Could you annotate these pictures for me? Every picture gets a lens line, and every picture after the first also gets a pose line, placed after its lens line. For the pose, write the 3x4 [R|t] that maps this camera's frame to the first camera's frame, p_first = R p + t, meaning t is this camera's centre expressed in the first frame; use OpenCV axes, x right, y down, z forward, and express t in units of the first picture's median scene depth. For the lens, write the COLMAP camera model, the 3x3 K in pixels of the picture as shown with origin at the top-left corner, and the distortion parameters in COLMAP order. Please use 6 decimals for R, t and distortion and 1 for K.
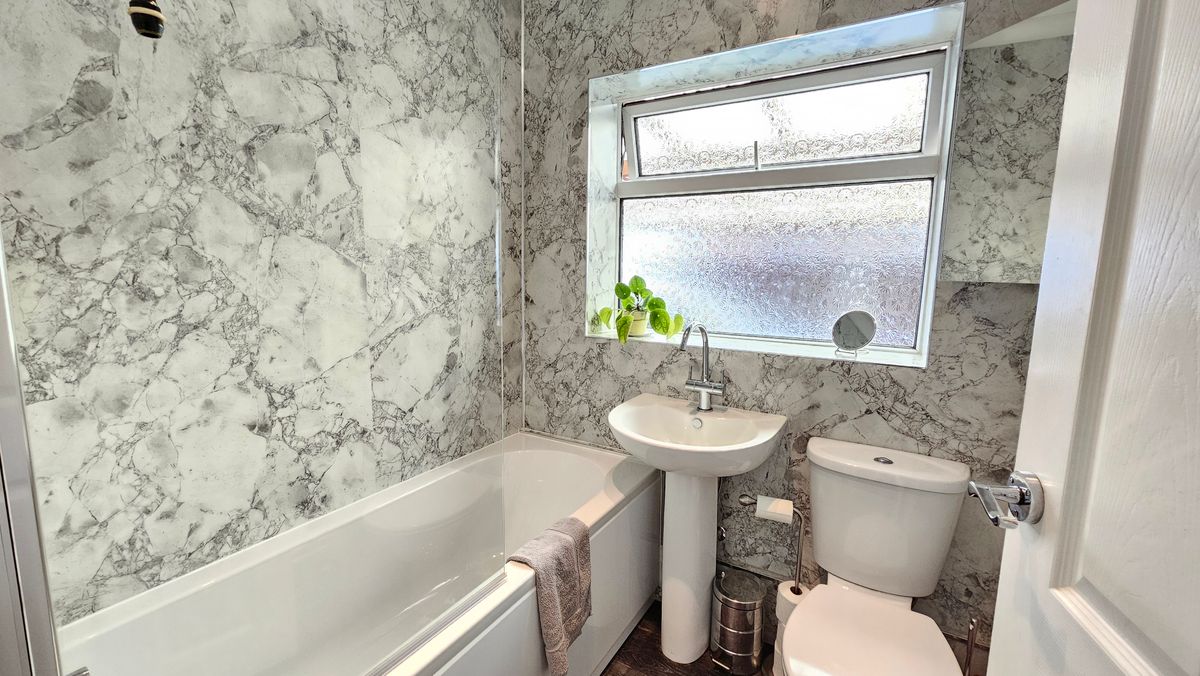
lens RADIAL K [[494.1, 0, 613.3], [0, 494.1, 333.6], [0, 0, 1]] dist [0.009115, -0.004117]
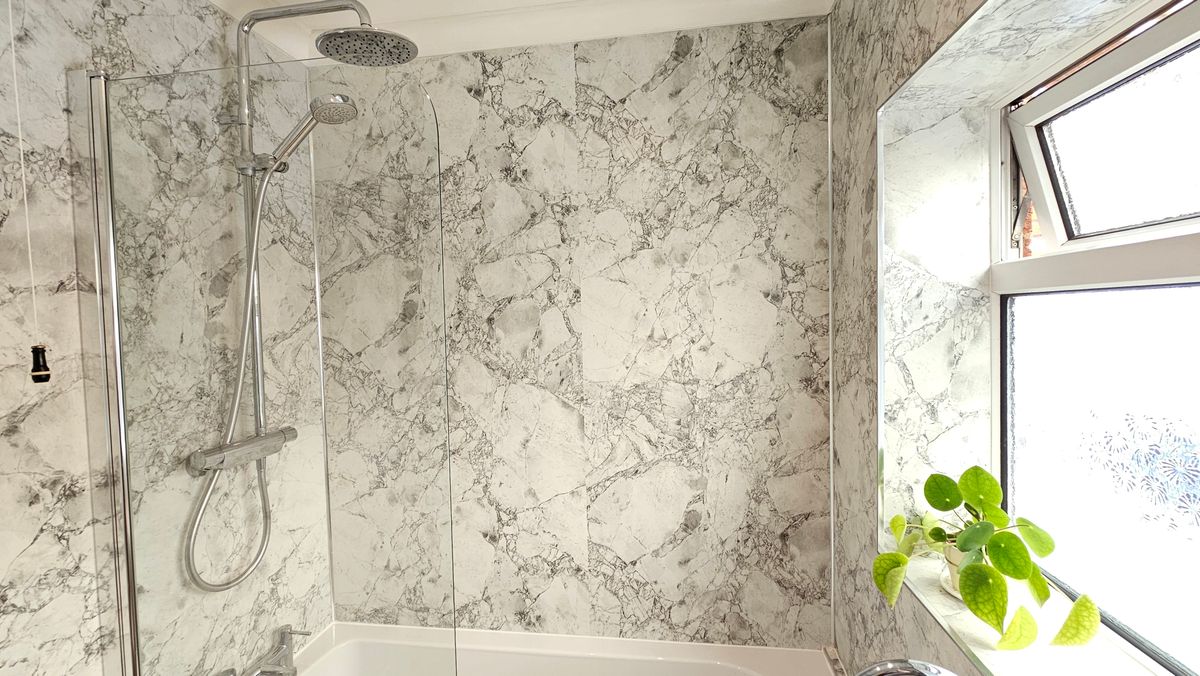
lens RADIAL K [[494.1, 0, 613.3], [0, 494.1, 333.6], [0, 0, 1]] dist [0.009115, -0.004117]
pose [[0.373076, 0.009787, -0.927749, 0.485169], [-0.089226, 0.995688, -0.025377, -0.277978], [0.923501, 0.092247, 0.372340, 0.681900]]
